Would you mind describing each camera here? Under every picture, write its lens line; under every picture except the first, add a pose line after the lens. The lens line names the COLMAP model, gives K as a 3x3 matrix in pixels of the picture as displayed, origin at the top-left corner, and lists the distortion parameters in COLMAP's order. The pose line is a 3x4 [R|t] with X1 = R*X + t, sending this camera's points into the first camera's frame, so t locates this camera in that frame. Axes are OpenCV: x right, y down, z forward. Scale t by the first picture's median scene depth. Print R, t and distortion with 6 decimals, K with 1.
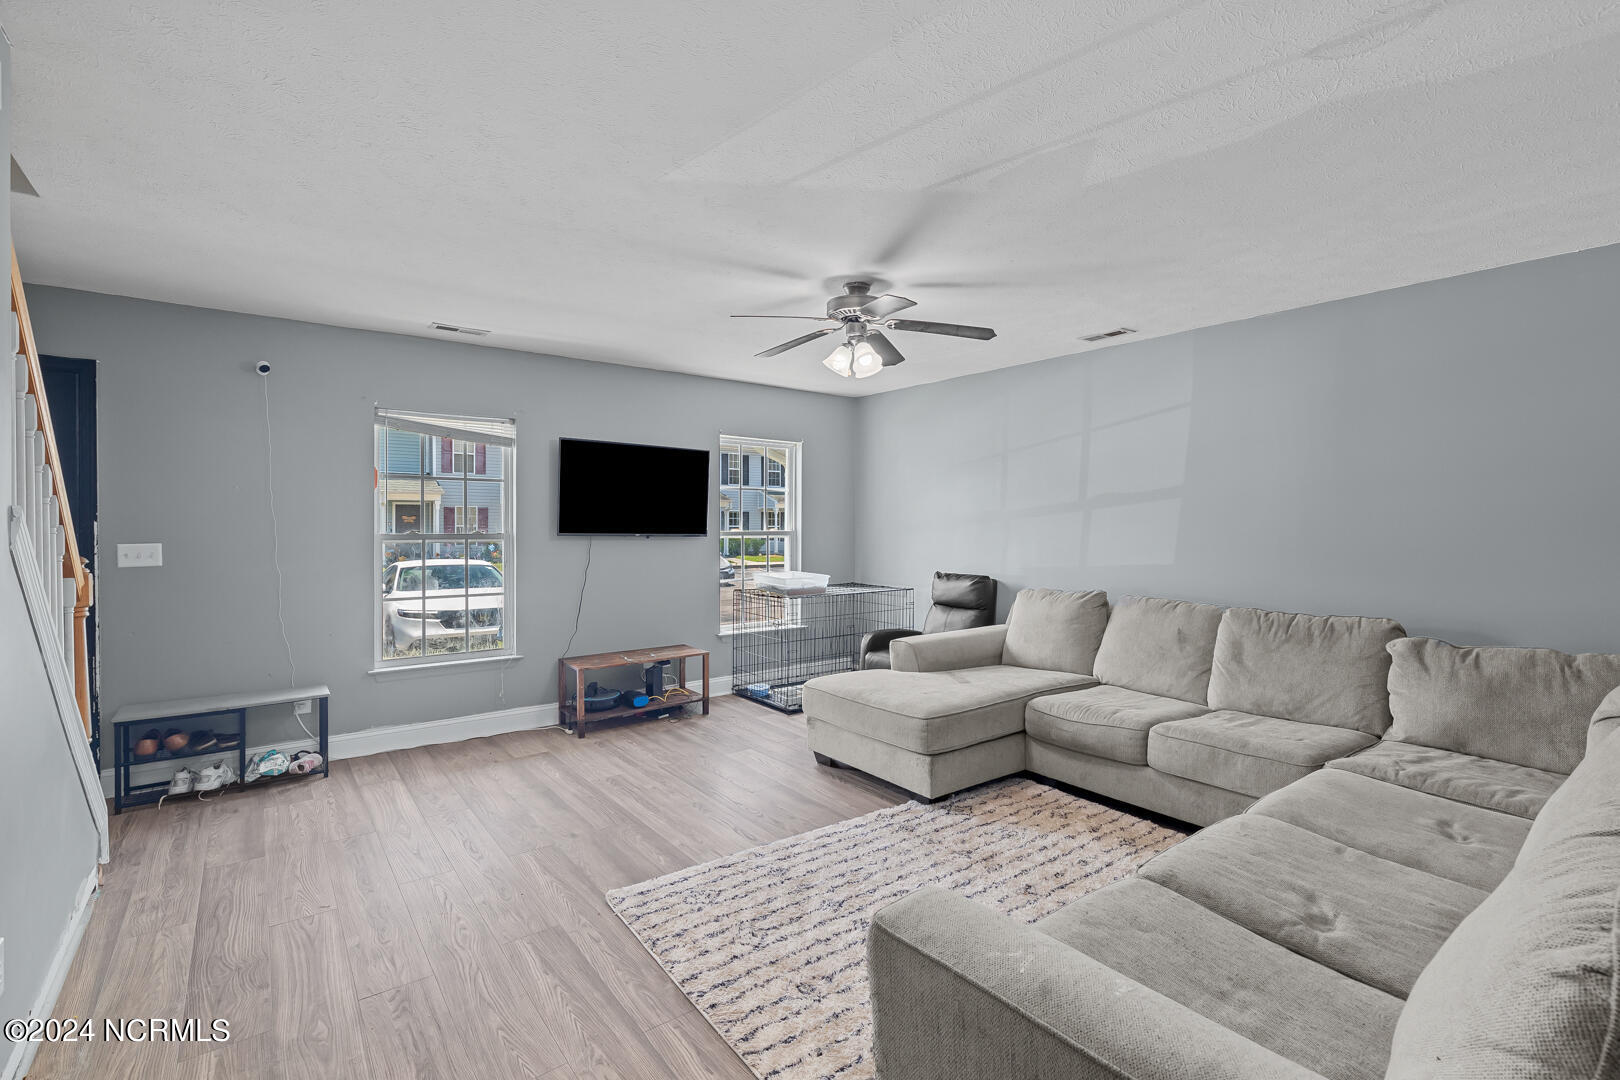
lens RADIAL K [[738.4, 0, 830.5], [0, 738.4, 523.6], [0, 0, 1]] dist [0.001639, -0.000287]
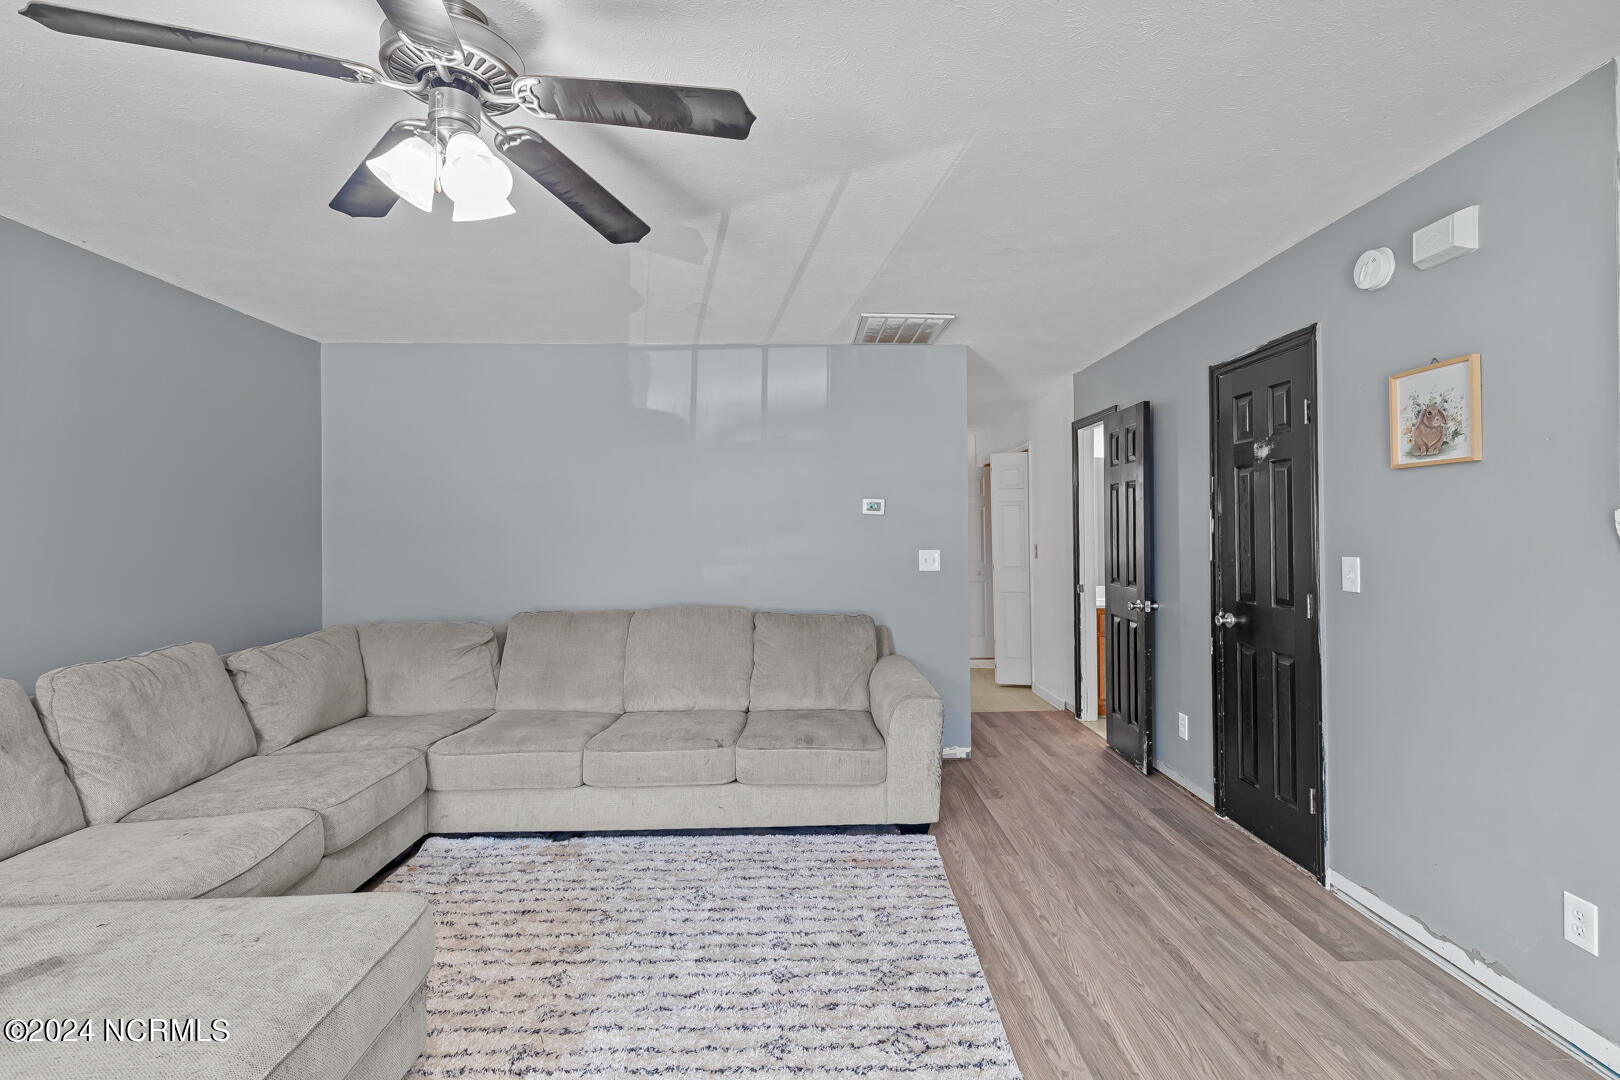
lens RADIAL K [[738.4, 0, 830.5], [0, 738.4, 523.6], [0, 0, 1]] dist [0.001639, -0.000287]
pose [[-0.806577, 0.012908, 0.590988, -0.507705], [0.009820, 0.999916, -0.008438, -0.001727], [-0.591047, -0.001003, -0.806636, 1.498017]]
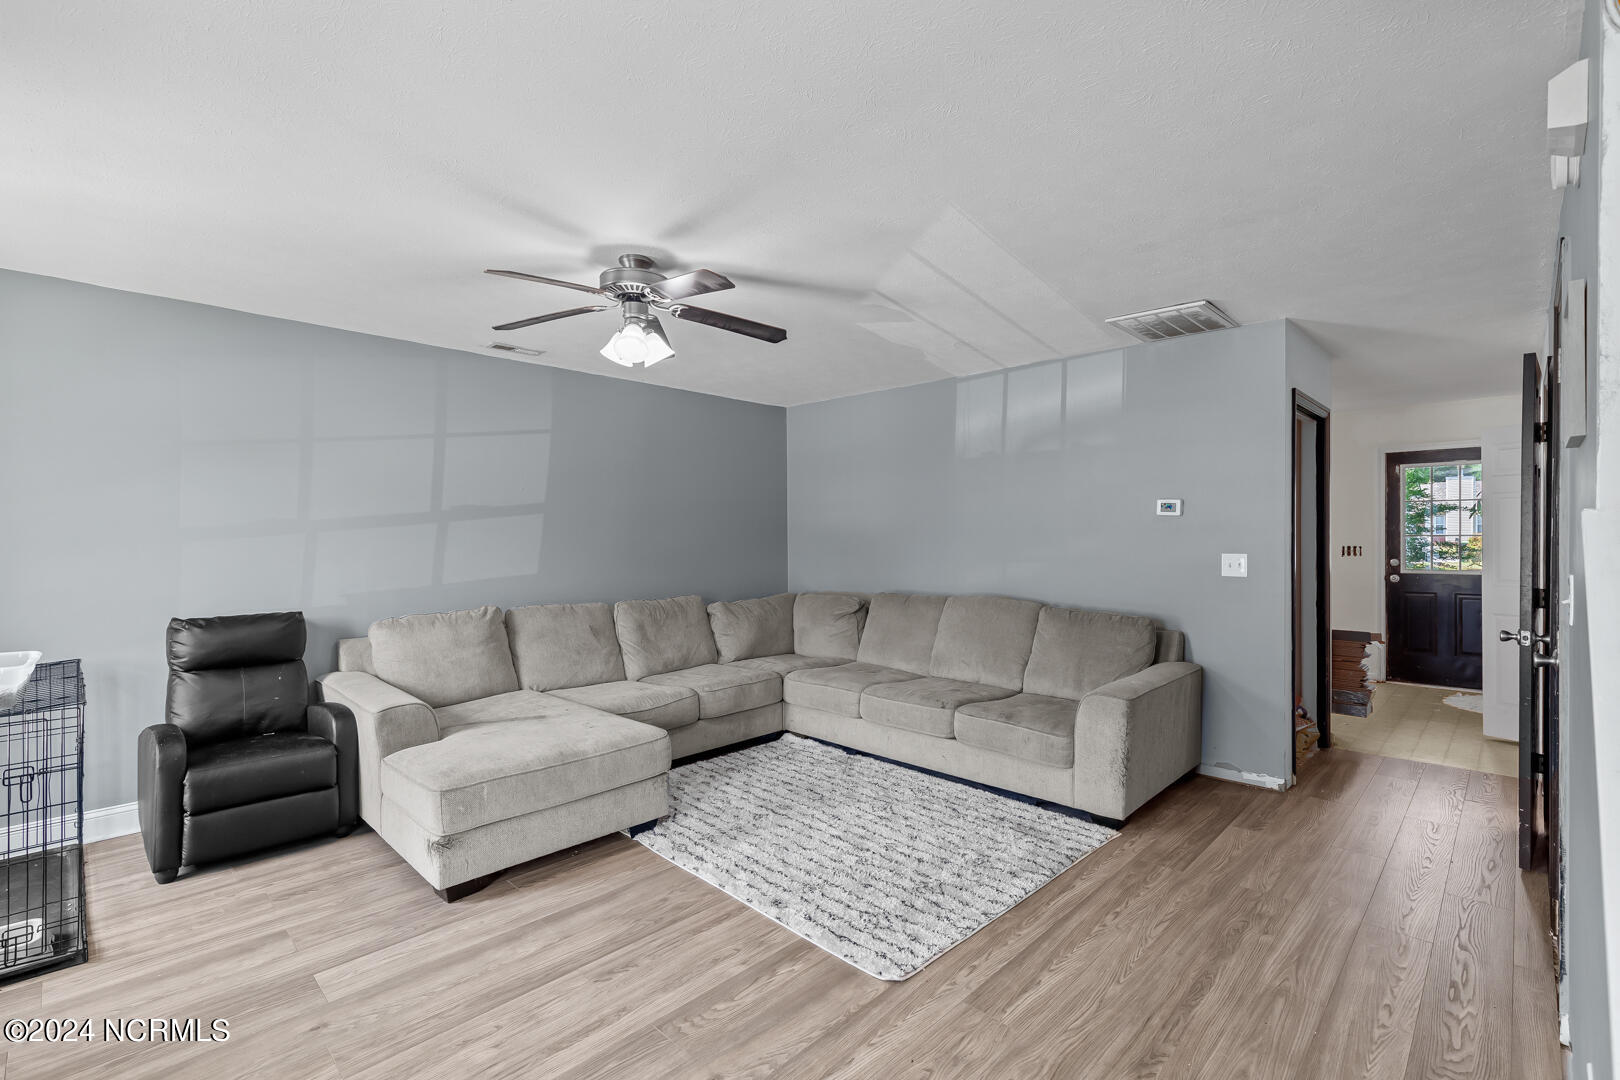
lens RADIAL K [[726.8, 0, 830.6], [0, 726.8, 540.4], [0, 0, 1]] dist [0.001948, 0.000014]
pose [[-0.142994, -0.009158, 0.989681, -1.017735], [0.007848, 0.999915, 0.010386, -0.003094], [-0.989692, 0.009252, -0.142910, 1.094877]]
